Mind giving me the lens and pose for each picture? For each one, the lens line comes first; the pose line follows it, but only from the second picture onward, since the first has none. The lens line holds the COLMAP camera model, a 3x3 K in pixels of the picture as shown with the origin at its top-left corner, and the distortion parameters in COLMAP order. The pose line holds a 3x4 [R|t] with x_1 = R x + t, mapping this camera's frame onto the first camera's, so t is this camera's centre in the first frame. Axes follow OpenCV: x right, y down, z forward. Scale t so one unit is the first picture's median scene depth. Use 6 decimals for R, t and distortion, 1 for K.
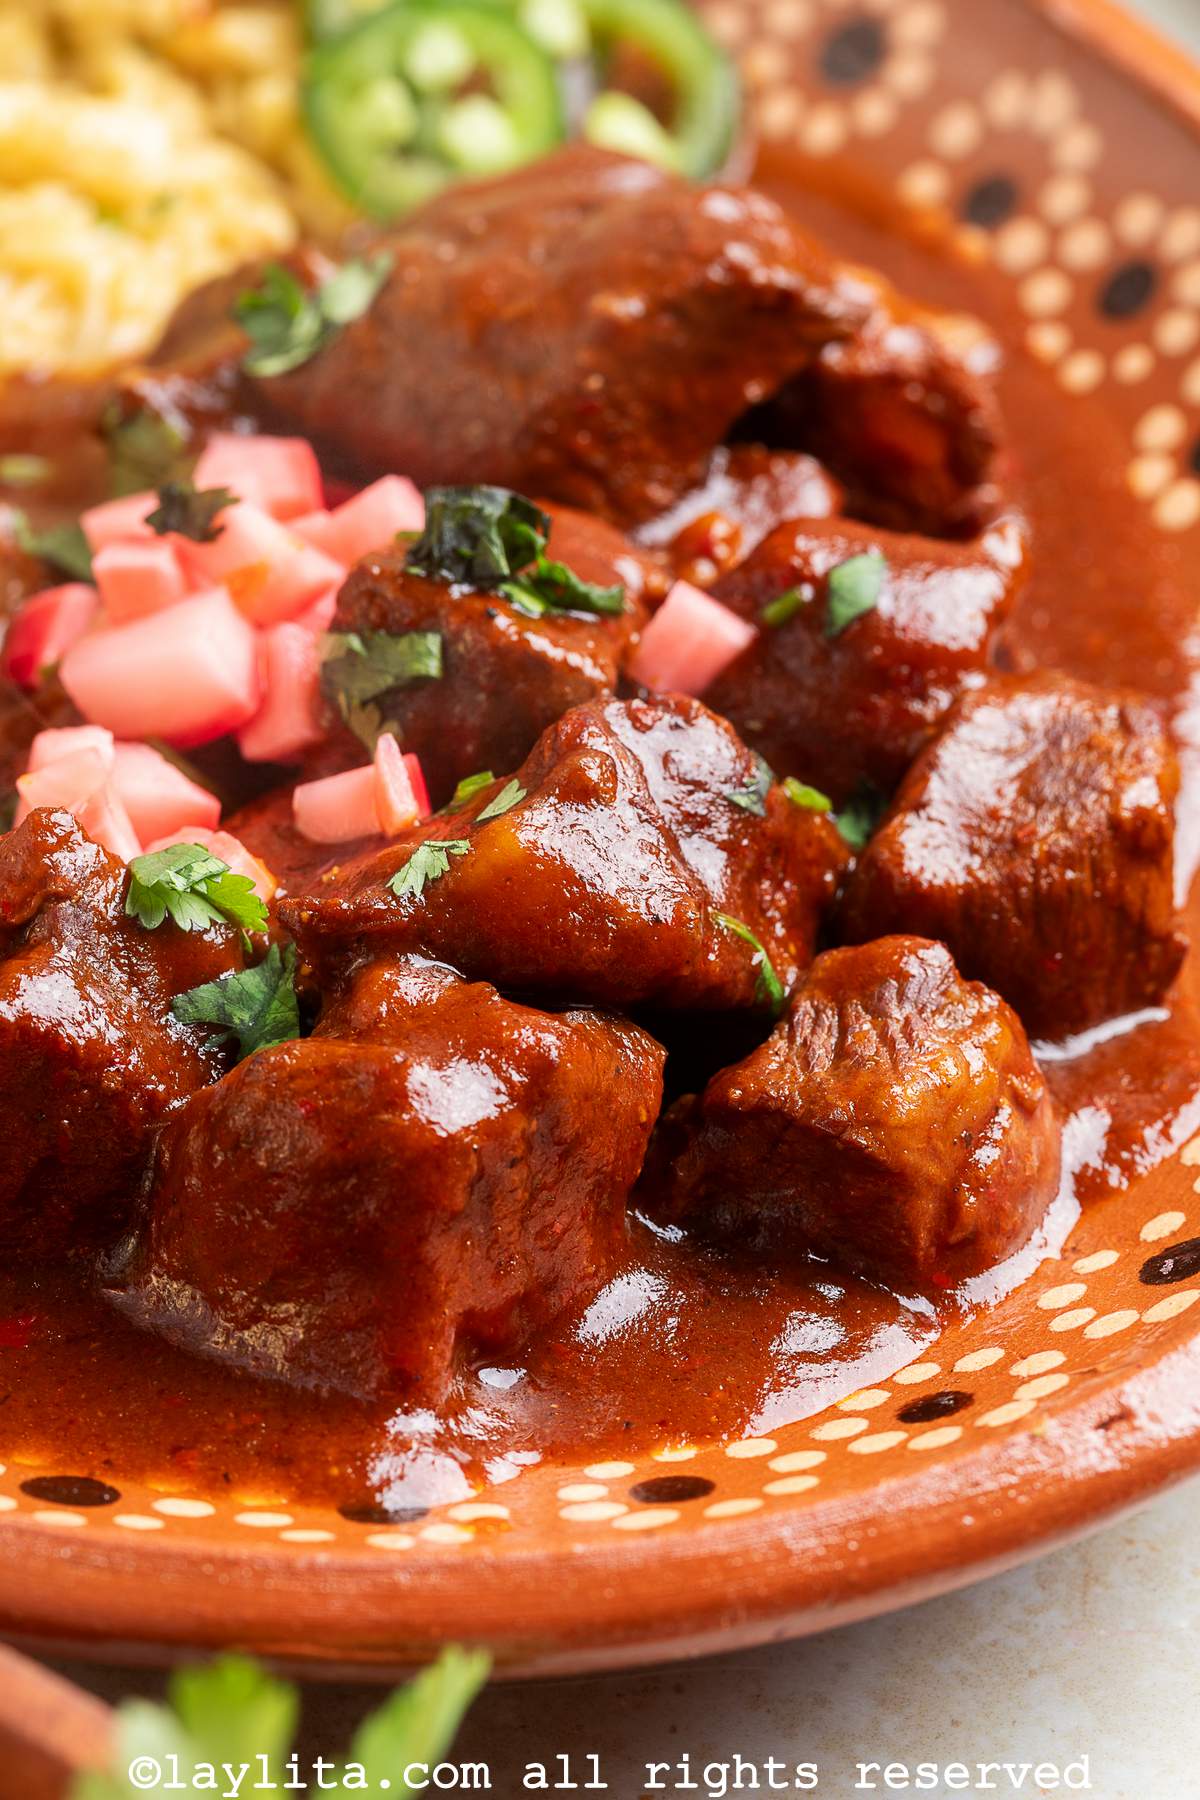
lens RADIAL K [[7620.9, 0, 600.0], [0, 7620.9, 900.0], [0, 0, 1]] dist [0.117150, -7.976068]
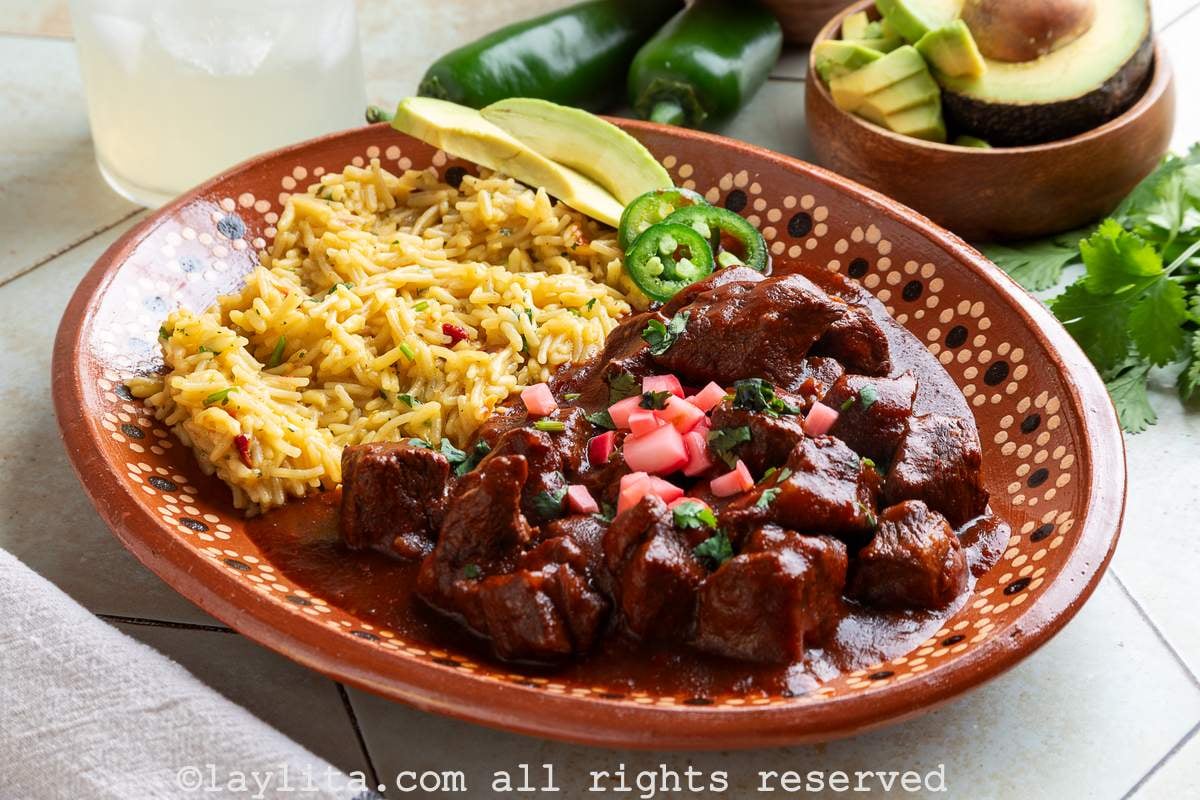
lens RADIAL K [[3883.6, 0, 600.0], [0, 3883.6, 400.0], [0, 0, 1]] dist [0.147246, -1.354734]
pose [[0.984969, -0.135417, 0.107229, -0.254557], [0.141233, 0.988782, -0.048608, 0.023911], [-0.099444, 0.063022, 0.993045, -0.596092]]
